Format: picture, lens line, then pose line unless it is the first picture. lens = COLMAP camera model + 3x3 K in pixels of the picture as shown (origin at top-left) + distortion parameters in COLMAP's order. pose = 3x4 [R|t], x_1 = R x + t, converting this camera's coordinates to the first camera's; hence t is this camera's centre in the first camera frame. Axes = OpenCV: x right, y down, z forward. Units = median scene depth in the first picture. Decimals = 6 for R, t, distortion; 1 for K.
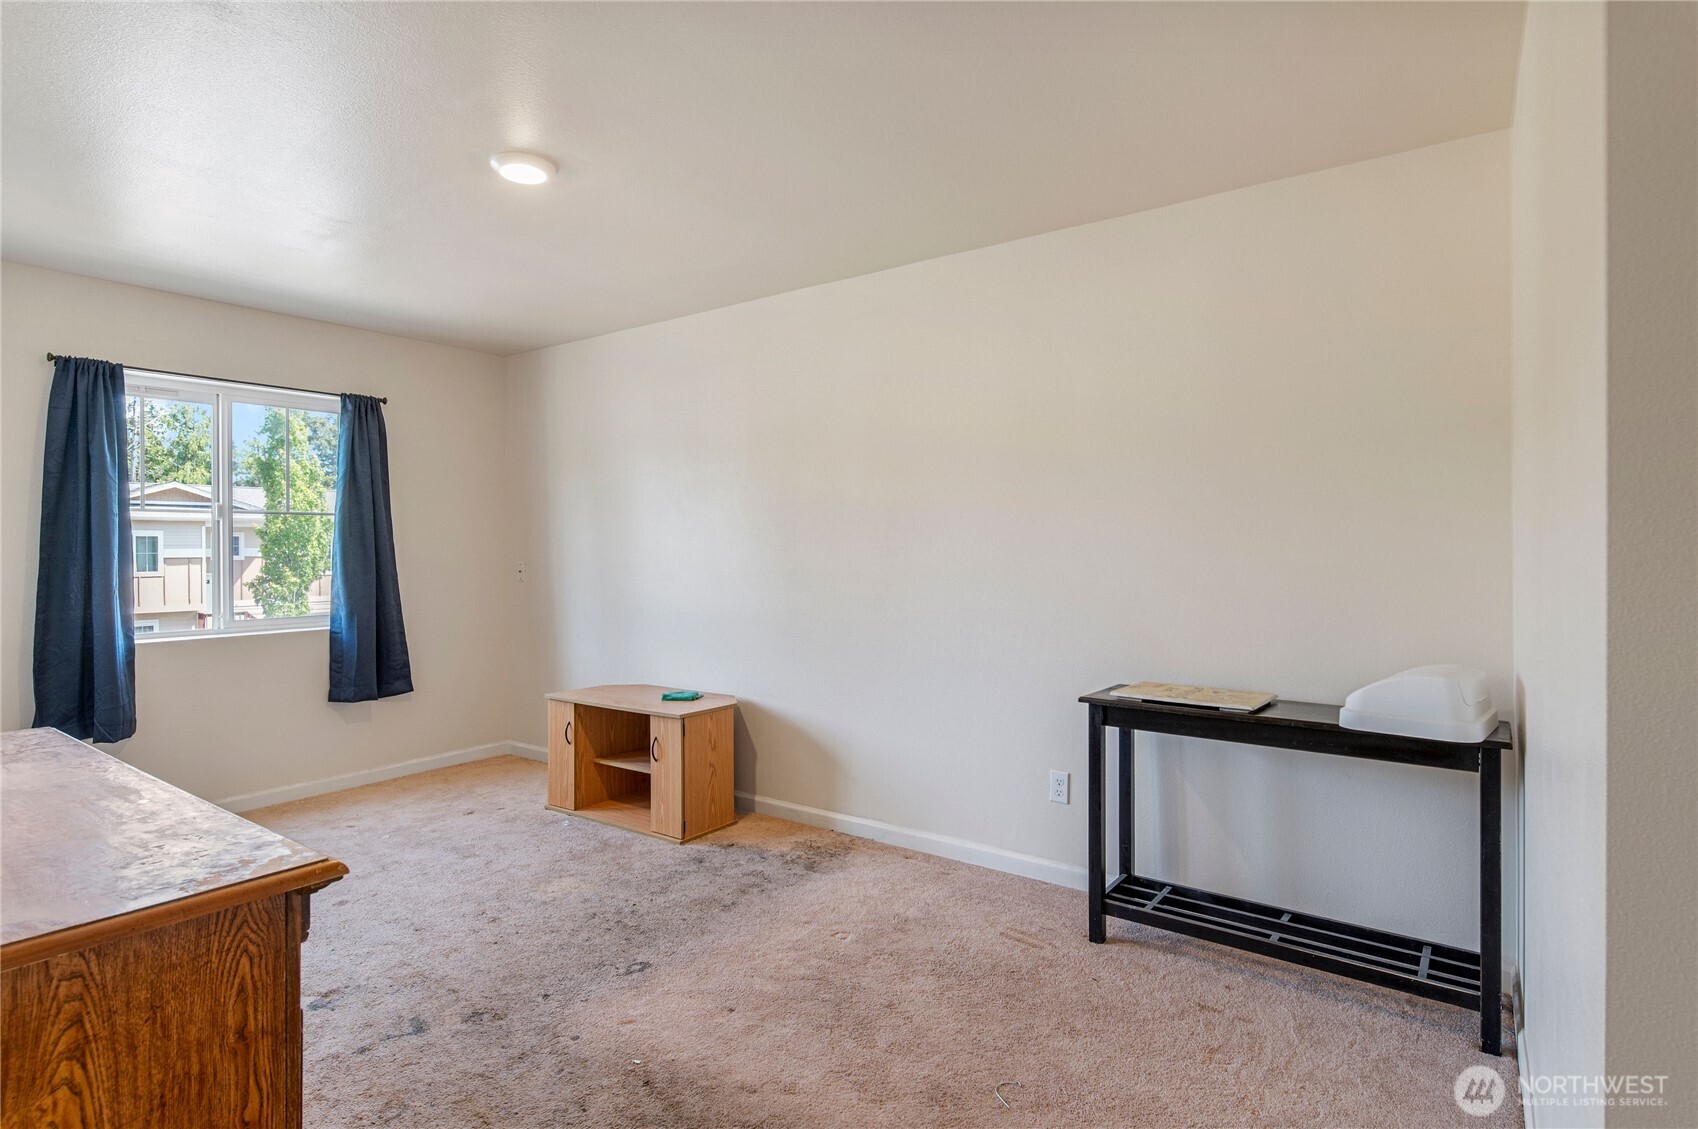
lens RADIAL K [[857.4, 0, 847.9], [0, 857.4, 560.2], [0, 0, 1]] dist [-0.000021, 0.000512]
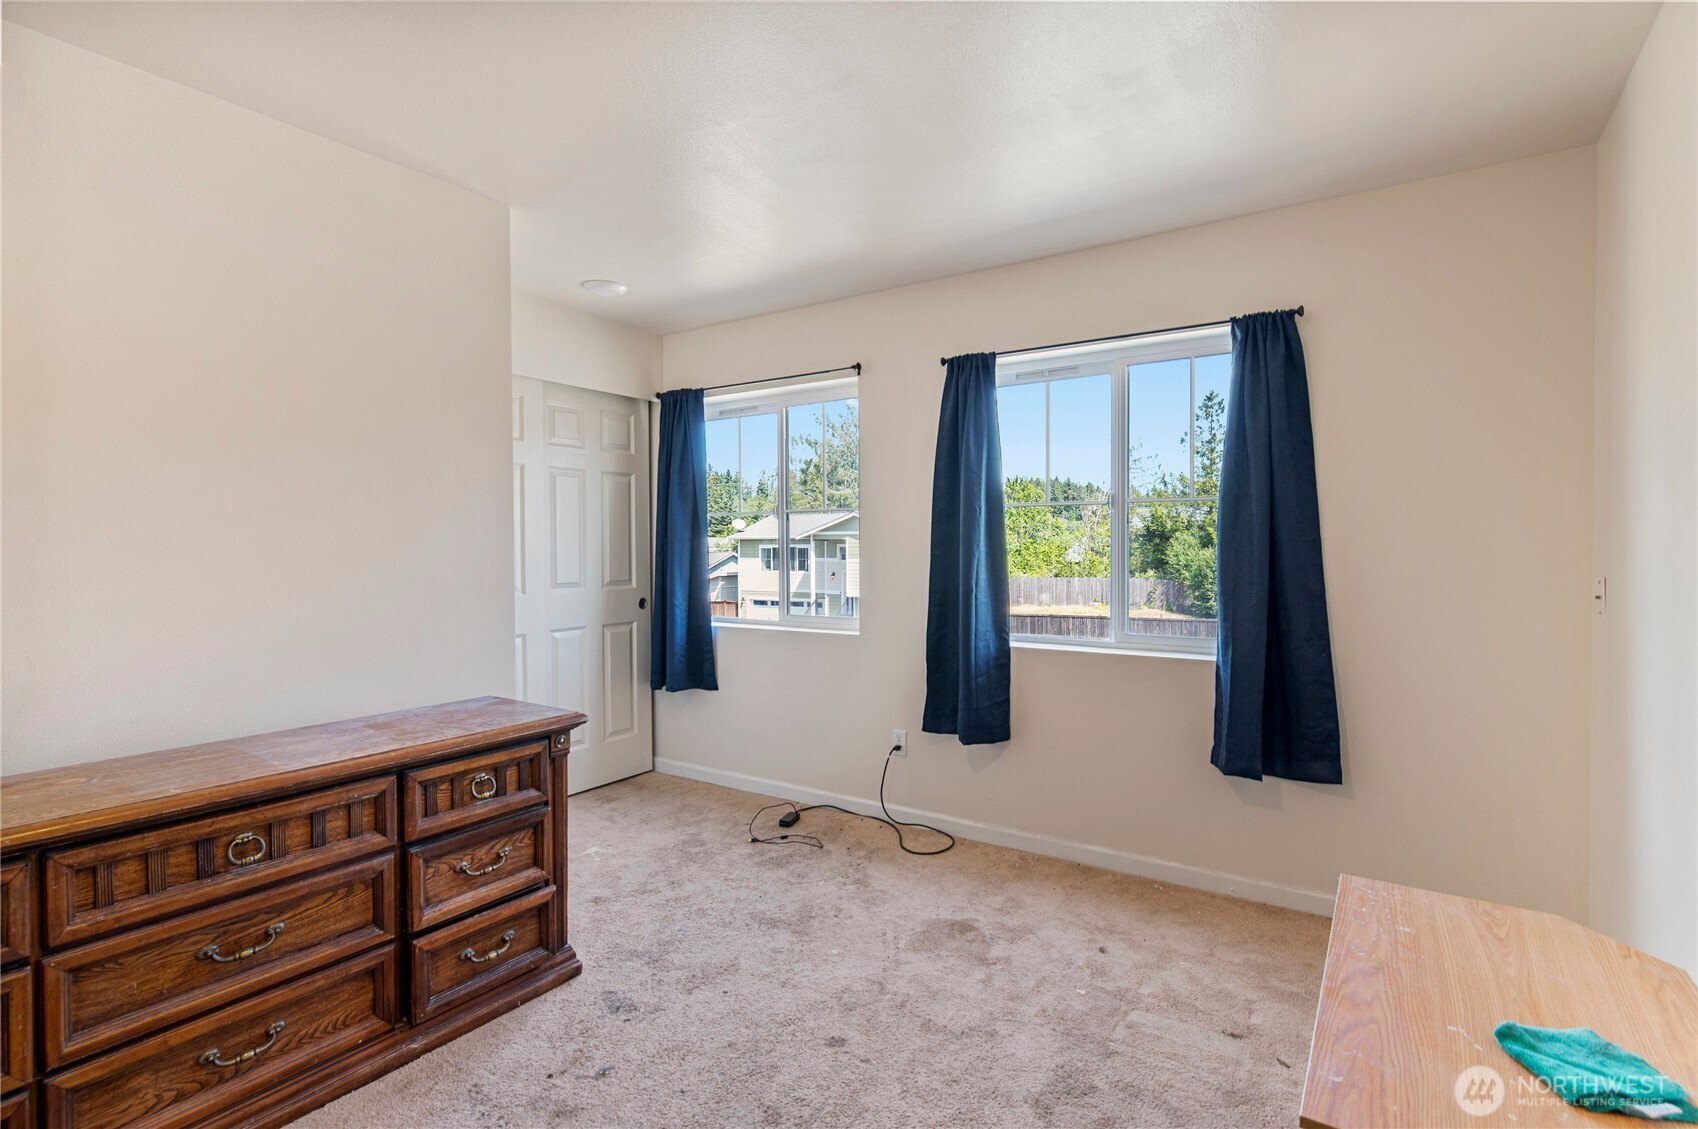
lens RADIAL K [[827.8, 0, 849.0], [0, 827.8, 564.5], [0, 0, 1]] dist [0.008013, -0.000849]
pose [[0.039648, 0.019406, -0.999025, 0.066726], [-0.020232, 0.999622, 0.018615, -0.005695], [0.999009, 0.019474, 0.040025, 0.746331]]
